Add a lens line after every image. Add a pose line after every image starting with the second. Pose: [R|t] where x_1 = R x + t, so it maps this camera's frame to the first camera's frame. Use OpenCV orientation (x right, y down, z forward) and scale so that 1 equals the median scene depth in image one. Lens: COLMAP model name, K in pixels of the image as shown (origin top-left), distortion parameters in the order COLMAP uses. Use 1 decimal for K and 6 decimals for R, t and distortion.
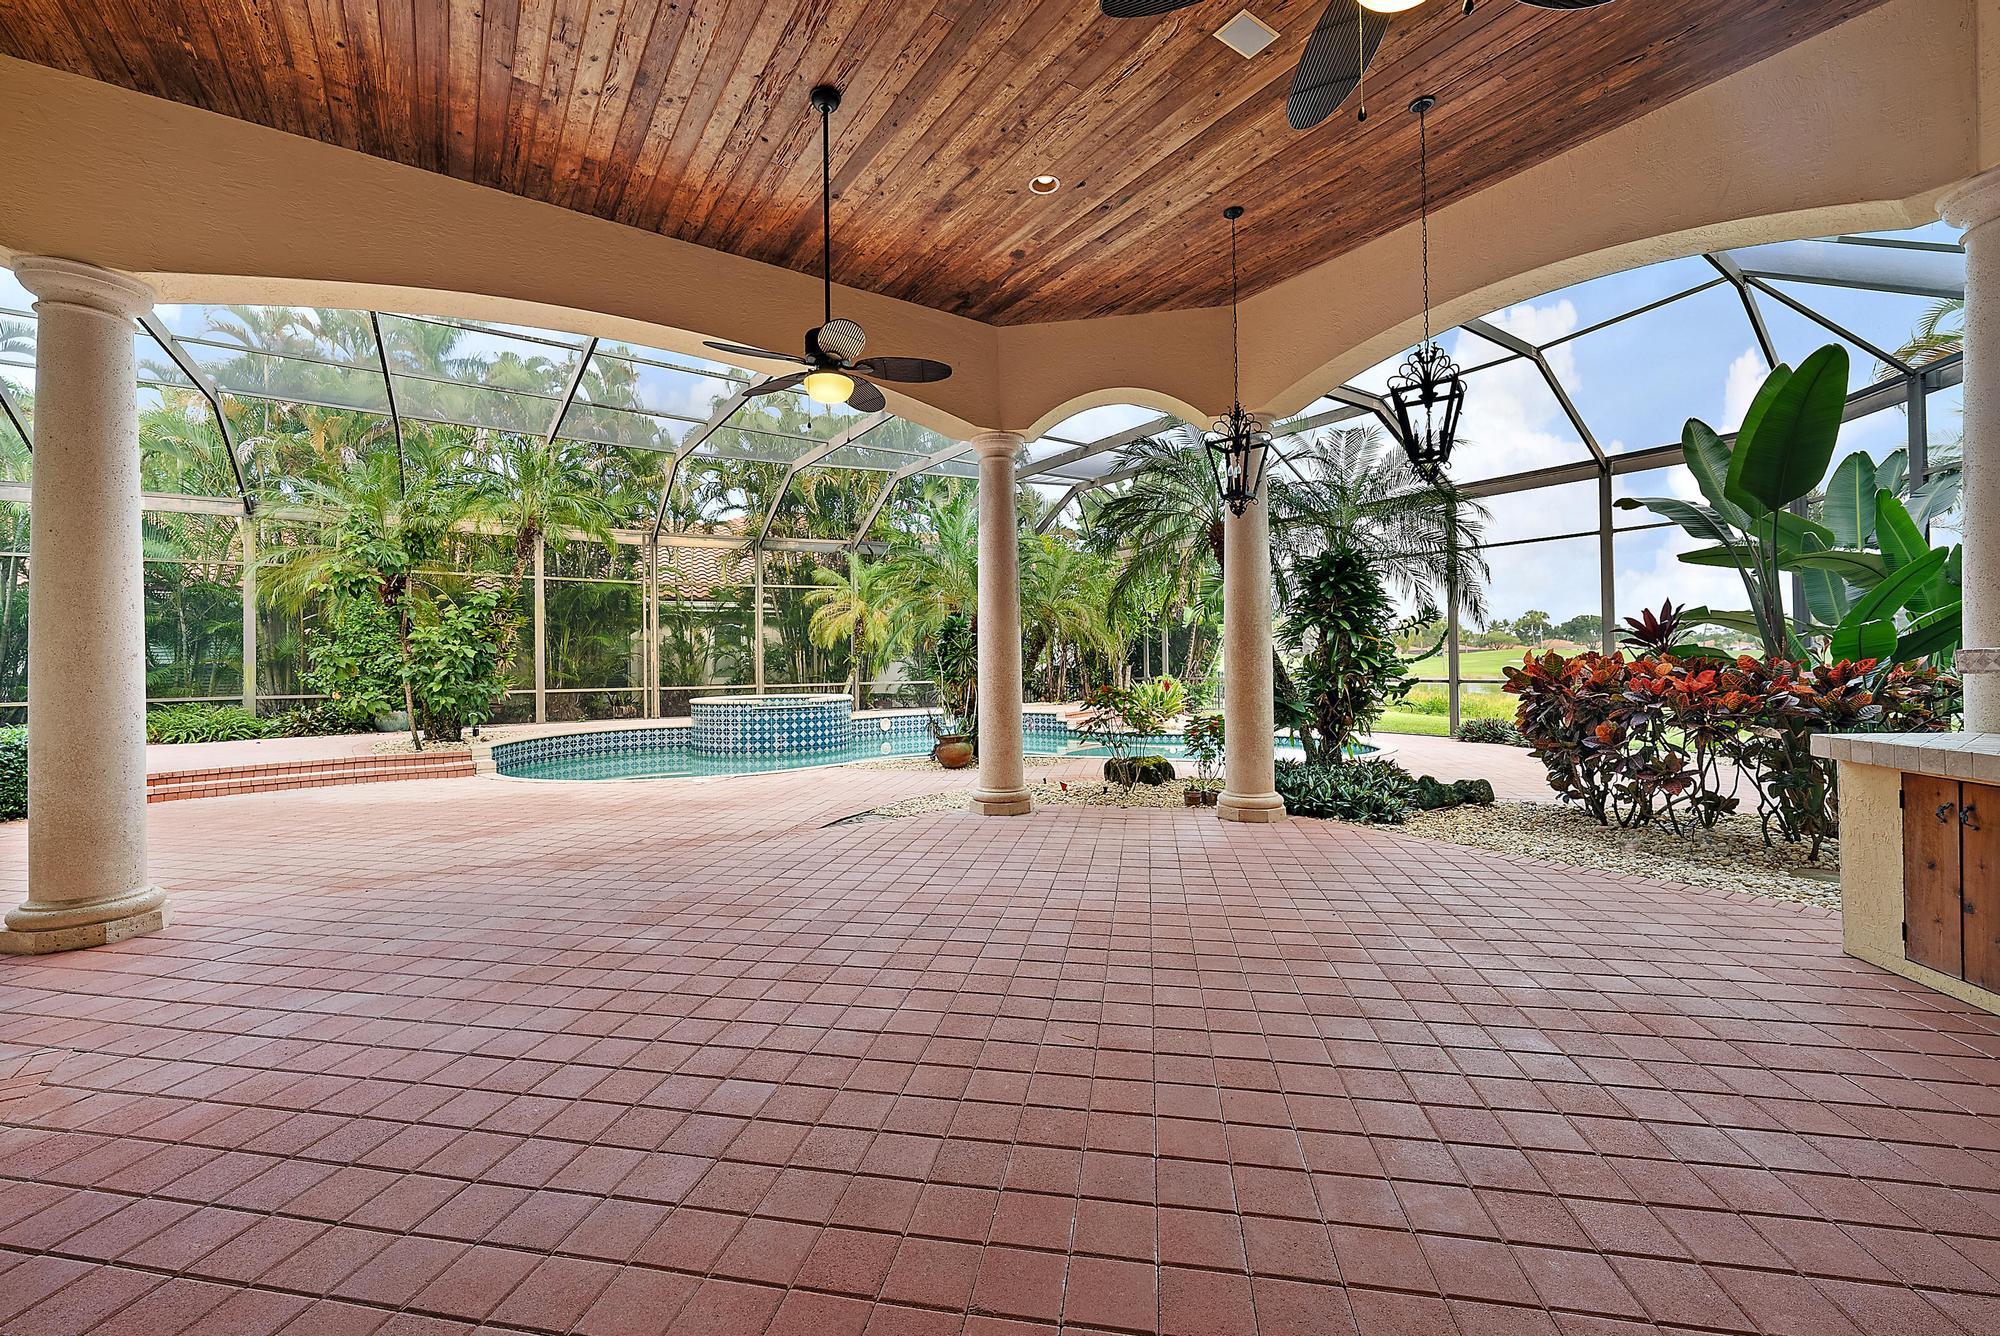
lens RADIAL K [[796.2, 0, 1000.0], [0, 796.2, 668.0], [0, 0, 1]] dist [0.000519, 0.000034]
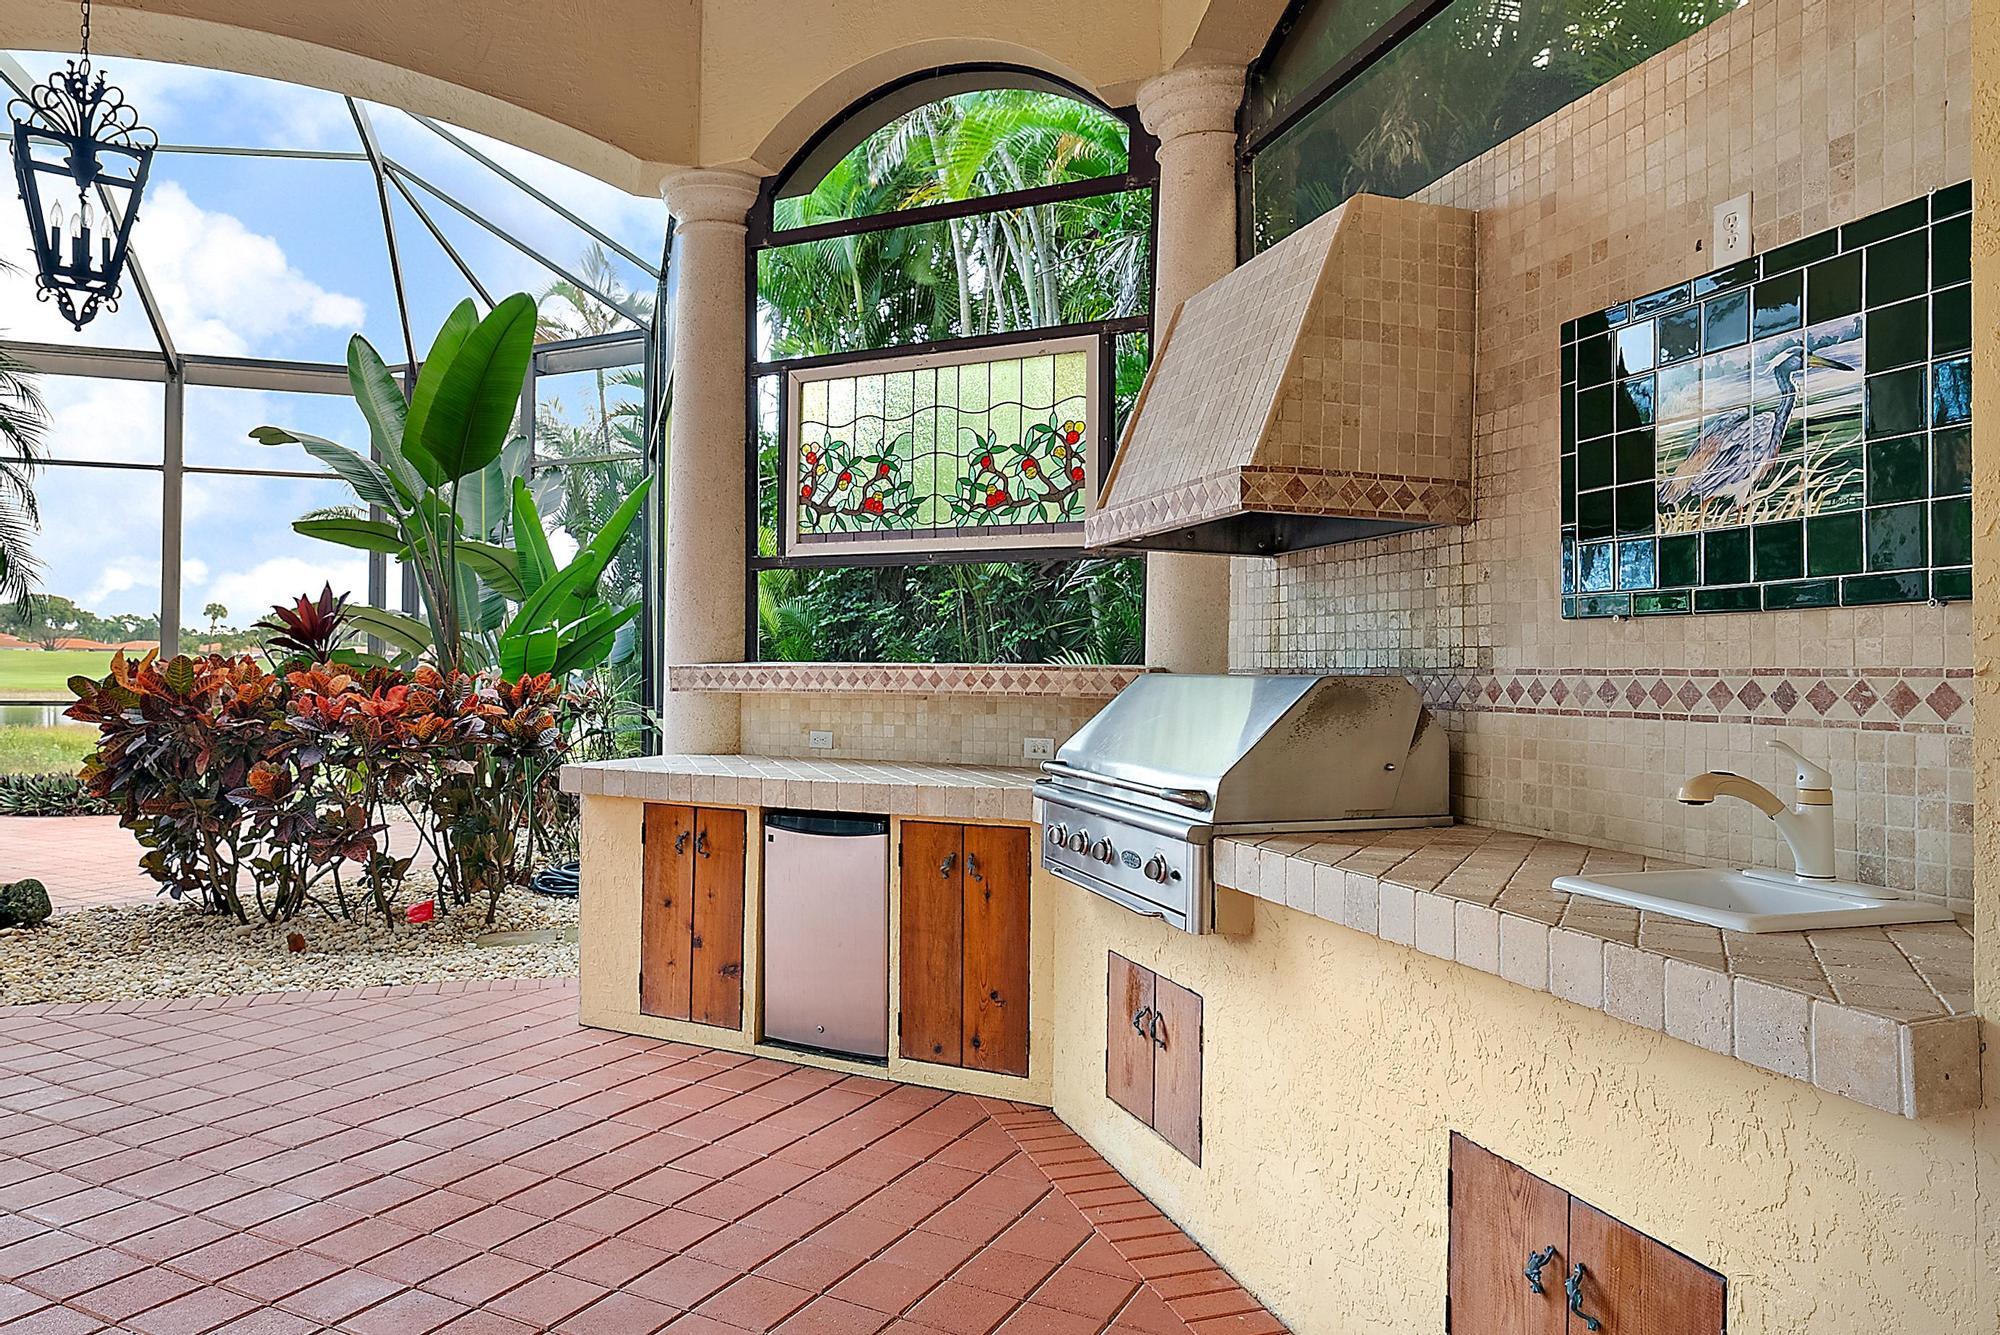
lens RADIAL K [[1283.7, 0, 1000.0], [0, 1283.7, 667.5], [0, 0, 1]] dist [-0.000855, -0.003914]
pose [[0.286834, 0.021207, 0.957746, -0.070450], [-0.011950, 0.999756, -0.018558, 0.001155], [-0.957906, -0.006122, 0.287018, 0.120642]]
